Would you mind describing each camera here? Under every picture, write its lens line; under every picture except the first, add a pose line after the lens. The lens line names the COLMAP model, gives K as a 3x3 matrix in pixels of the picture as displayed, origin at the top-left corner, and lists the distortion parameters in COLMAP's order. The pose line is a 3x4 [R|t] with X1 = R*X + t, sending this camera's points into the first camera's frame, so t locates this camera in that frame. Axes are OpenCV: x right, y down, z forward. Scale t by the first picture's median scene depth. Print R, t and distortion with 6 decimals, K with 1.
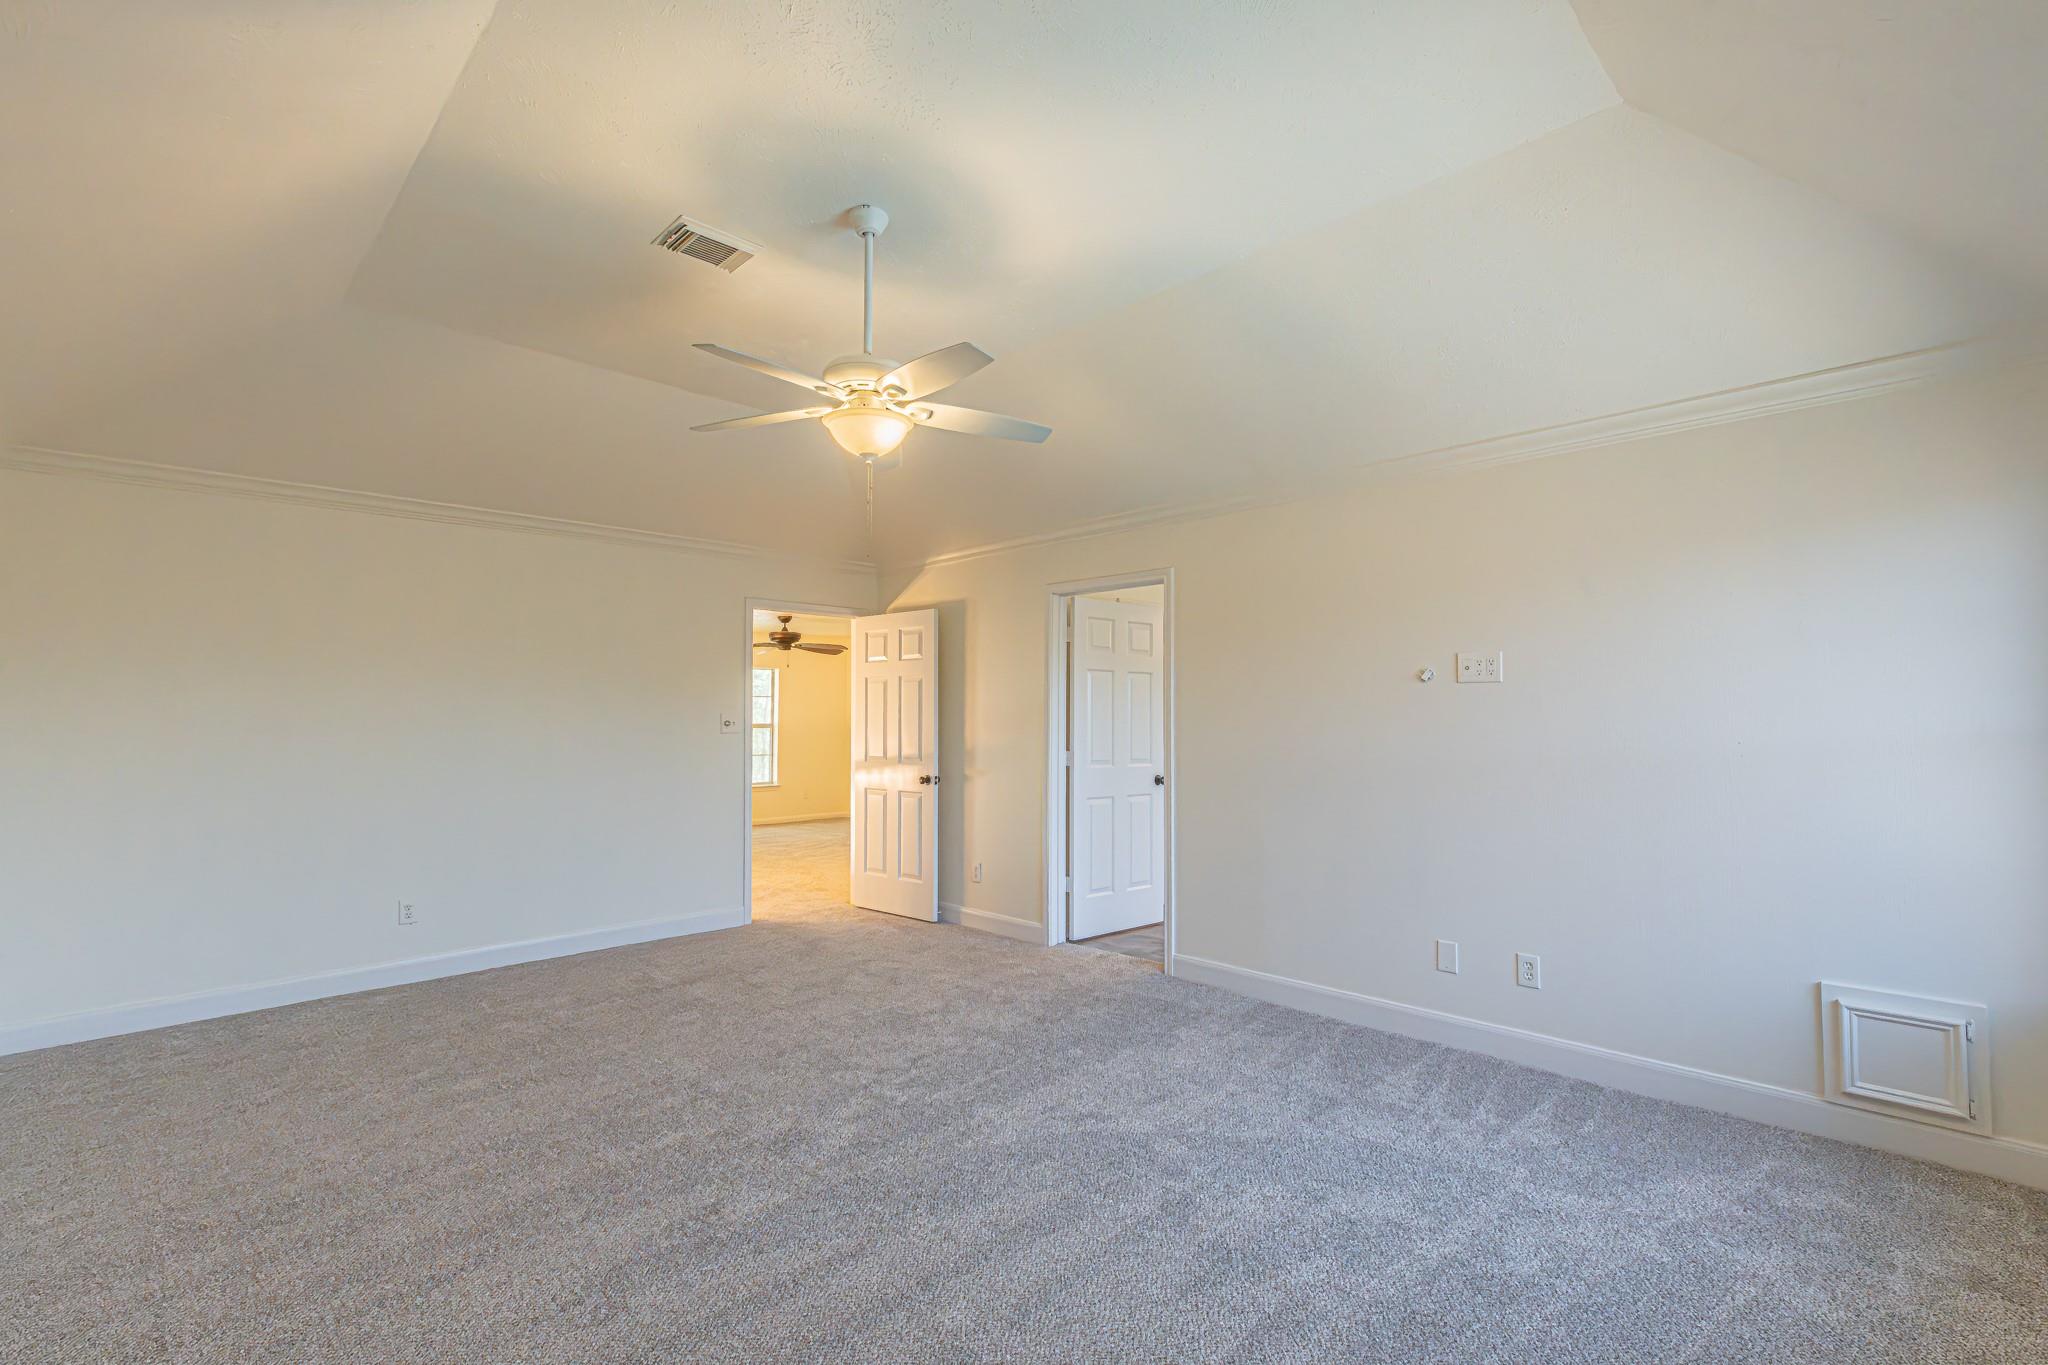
lens RADIAL K [[930.3, 0, 1059.8], [0, 930.3, 684.3], [0, 0, 1]] dist [-0.003323, -0.000425]
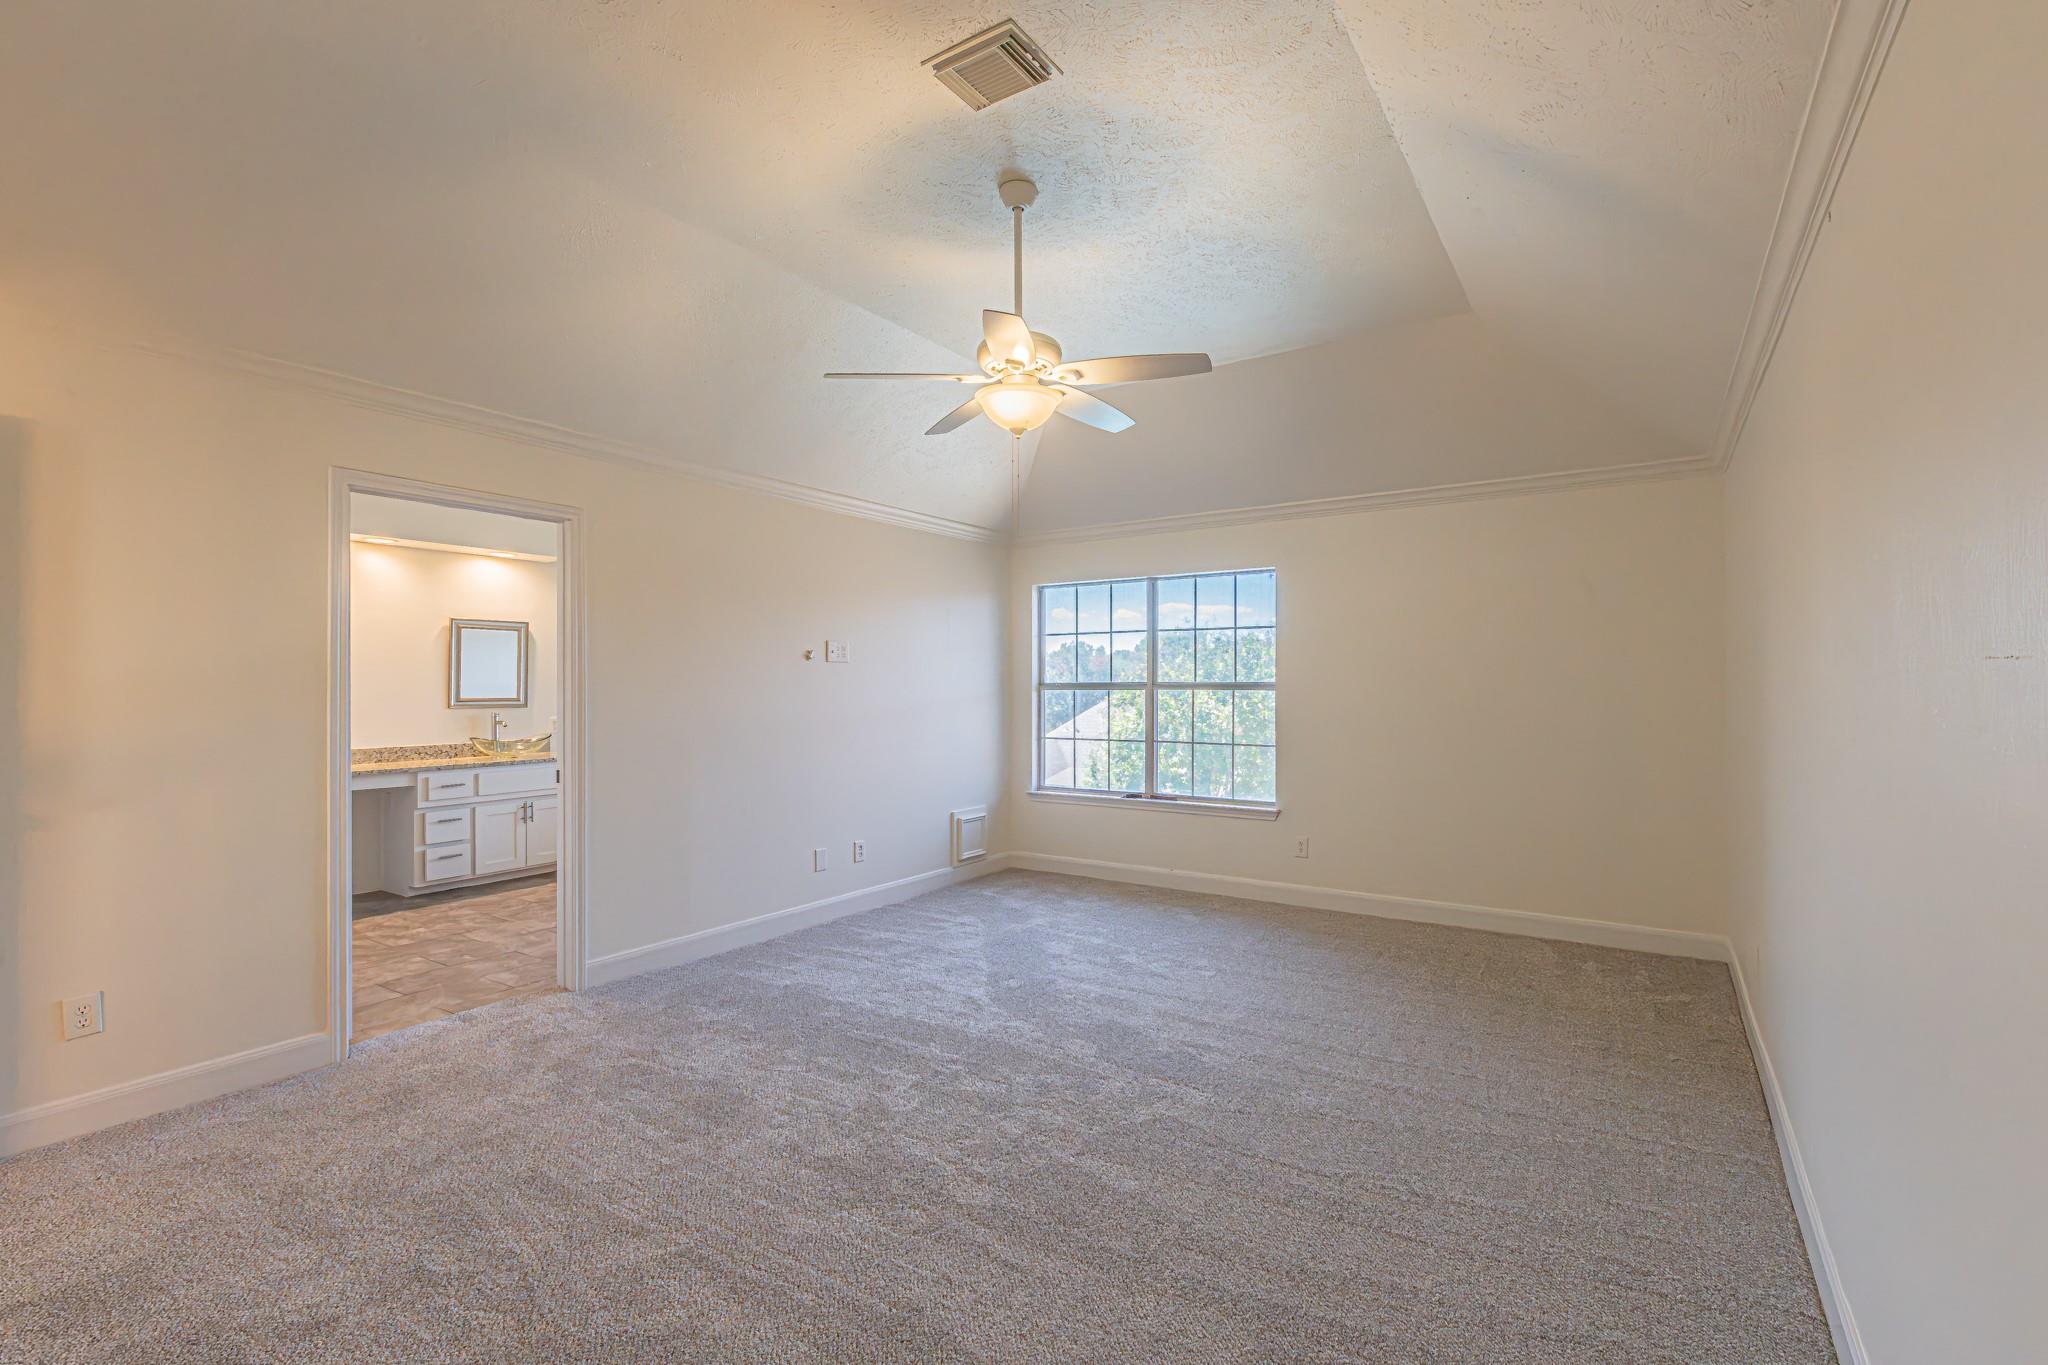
lens RADIAL K [[930.3, 0, 1059.8], [0, 930.3, 684.3], [0, 0, 1]] dist [-0.003323, -0.000425]
pose [[-0.225134, 0.002185, 0.974325, -1.115230], [-0.038284, 0.999205, -0.011087, 0.038625], [-0.973575, -0.039797, -0.224872, 1.079552]]
